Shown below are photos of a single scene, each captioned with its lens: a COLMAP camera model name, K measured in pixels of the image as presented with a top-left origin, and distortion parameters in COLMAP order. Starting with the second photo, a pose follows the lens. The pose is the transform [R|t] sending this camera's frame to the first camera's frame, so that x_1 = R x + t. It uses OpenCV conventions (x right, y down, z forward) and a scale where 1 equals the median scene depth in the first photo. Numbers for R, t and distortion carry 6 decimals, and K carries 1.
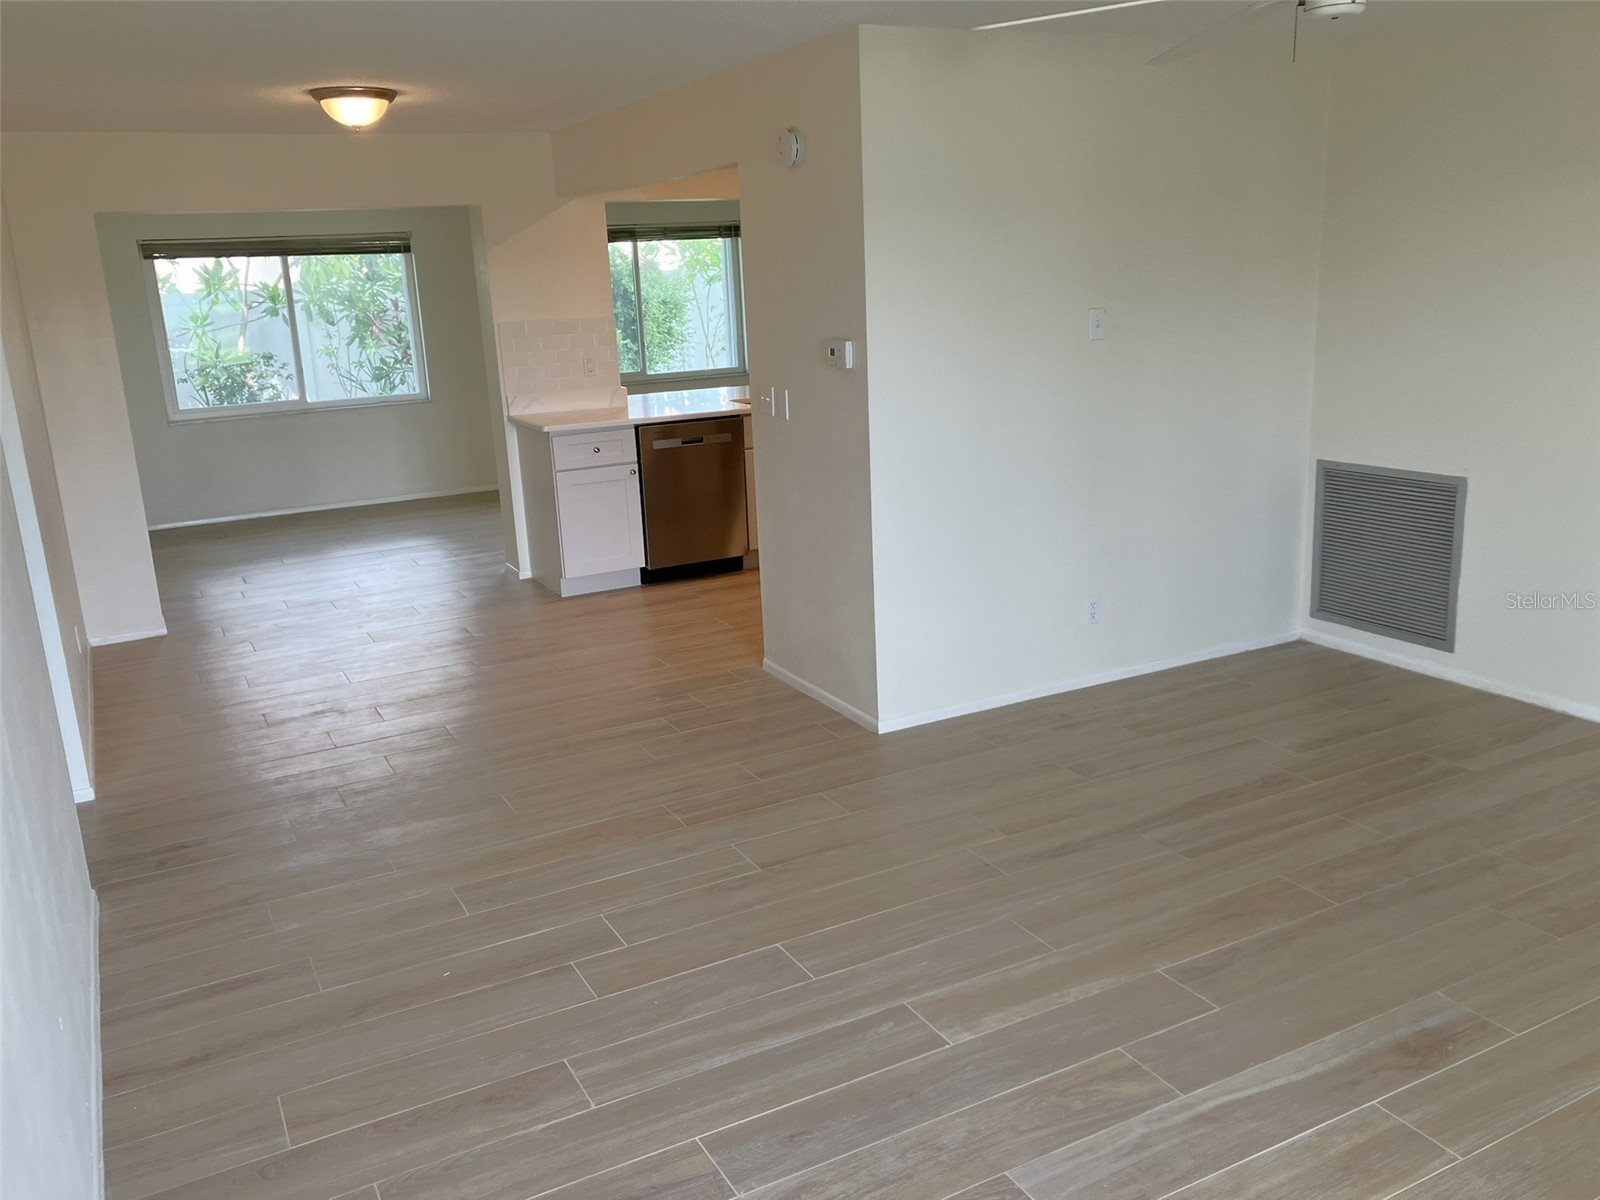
lens RADIAL K [[1314.6, 0, 793.8], [0, 1314.6, 586.5], [0, 0, 1]] dist [0.073506, -0.133825]
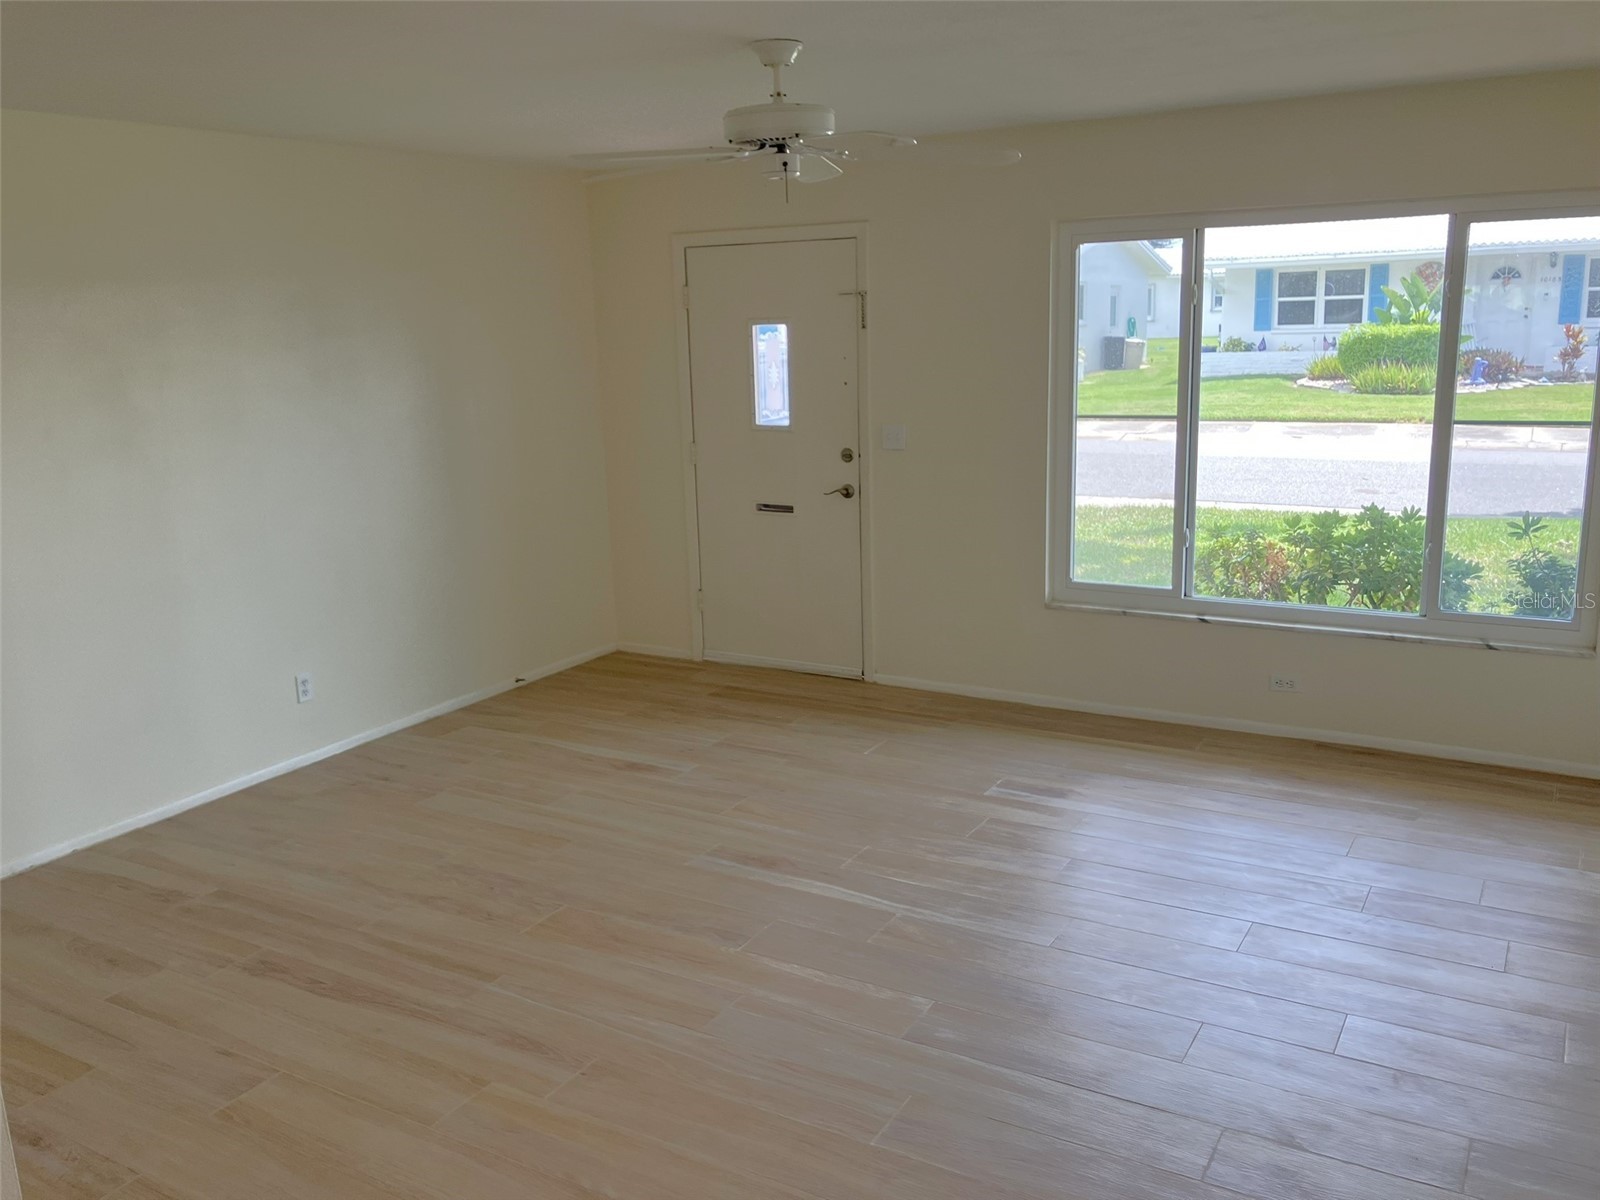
lens RADIAL K [[1316.4, 0, 803.5], [0, 1316.4, 576.1], [0, 0, 1]] dist [0.195436, -0.474761]
pose [[-0.525831, -0.105539, 0.844016, -0.666643], [0.258296, 0.925603, 0.276662, -0.301536], [-0.810422, 0.363483, -0.459451, 1.315638]]
